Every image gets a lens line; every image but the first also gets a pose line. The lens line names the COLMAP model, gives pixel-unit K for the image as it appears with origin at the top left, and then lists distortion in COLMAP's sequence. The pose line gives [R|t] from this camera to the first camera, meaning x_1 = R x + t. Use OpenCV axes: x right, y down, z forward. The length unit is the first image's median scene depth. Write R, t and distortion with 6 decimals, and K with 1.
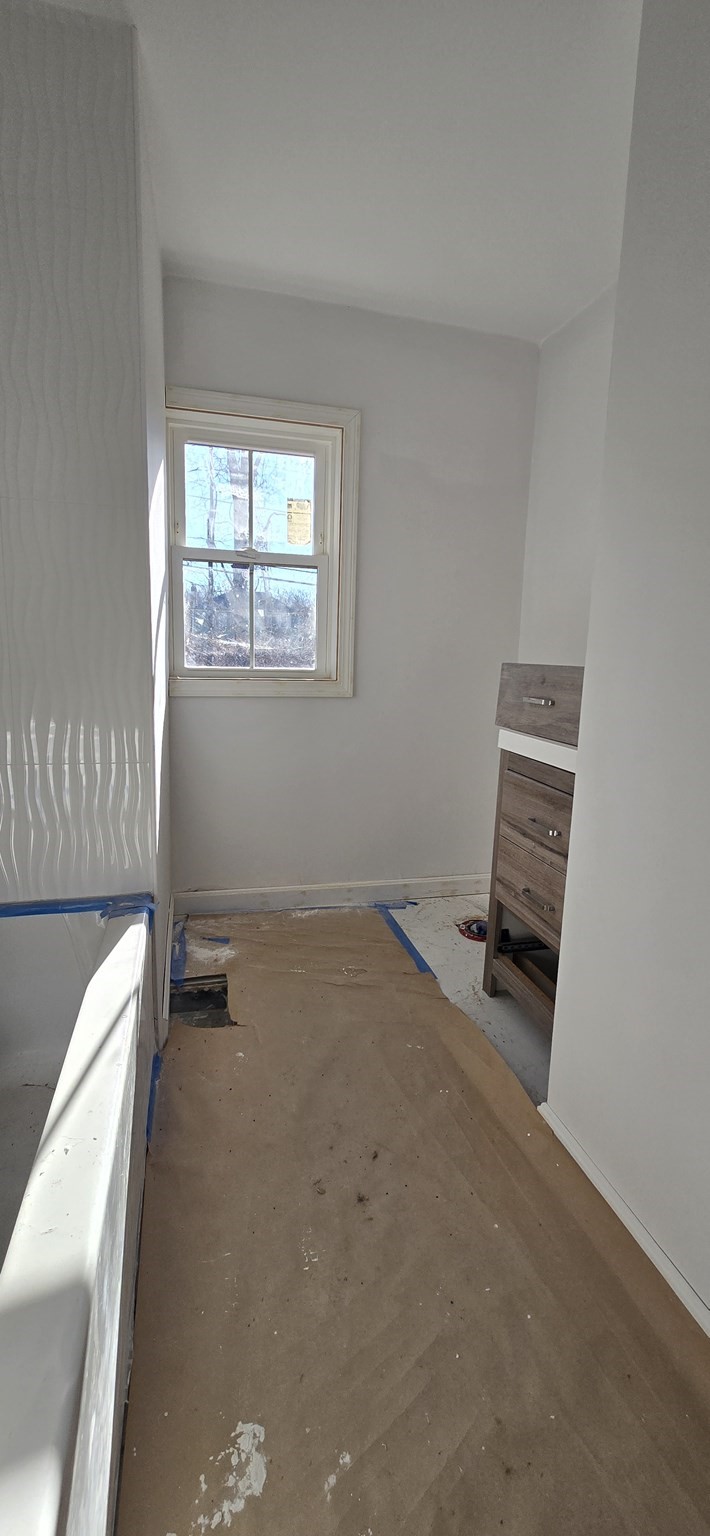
lens RADIAL K [[631.8, 0, 357.0], [0, 631.8, 761.0], [0, 0, 1]] dist [-0.000137, 0.000844]
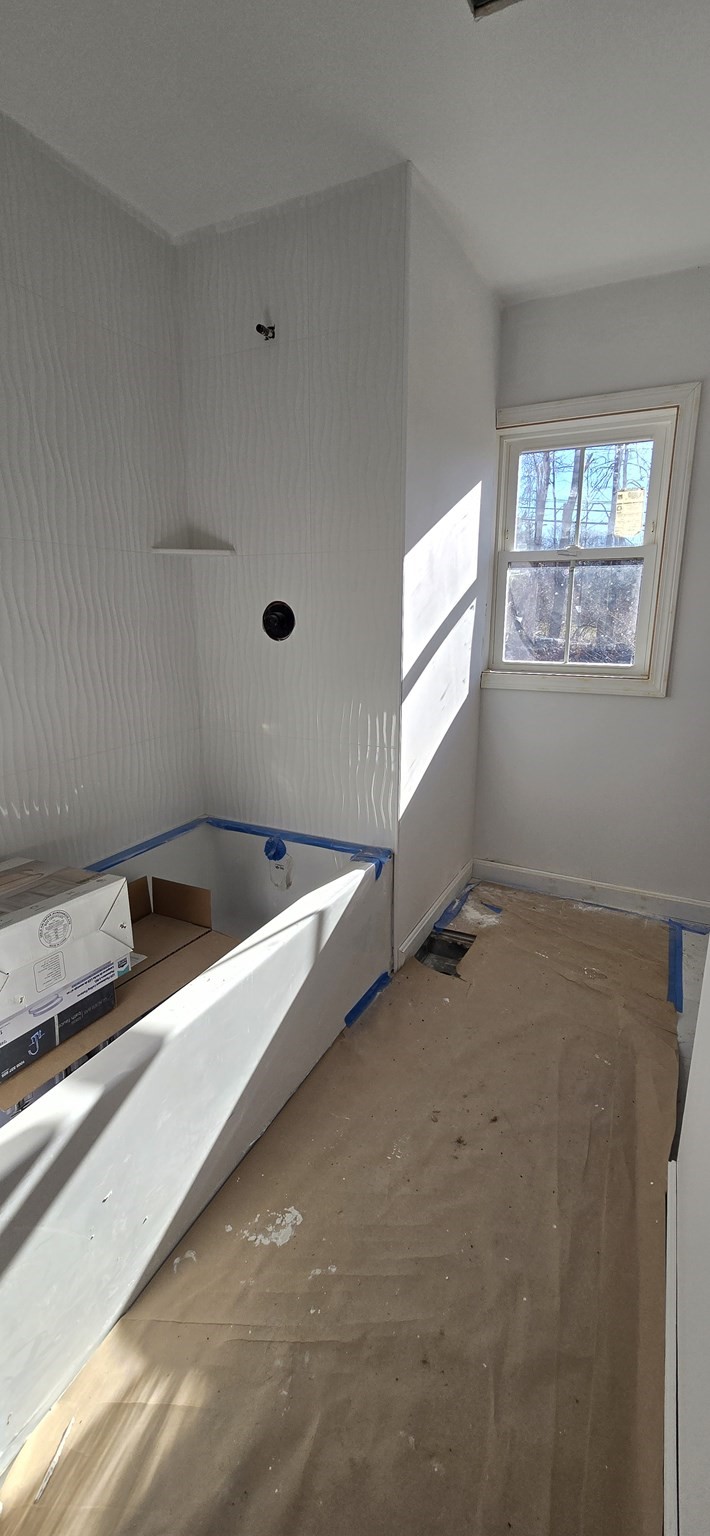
lens RADIAL K [[631.8, 0, 357.0], [0, 631.8, 761.0], [0, 0, 1]] dist [-0.000137, 0.000844]
pose [[0.749711, 0.127507, -0.649365, 0.293450], [-0.092512, 0.991820, 0.087942, -0.051655], [0.655267, -0.005857, 0.755375, -0.005269]]
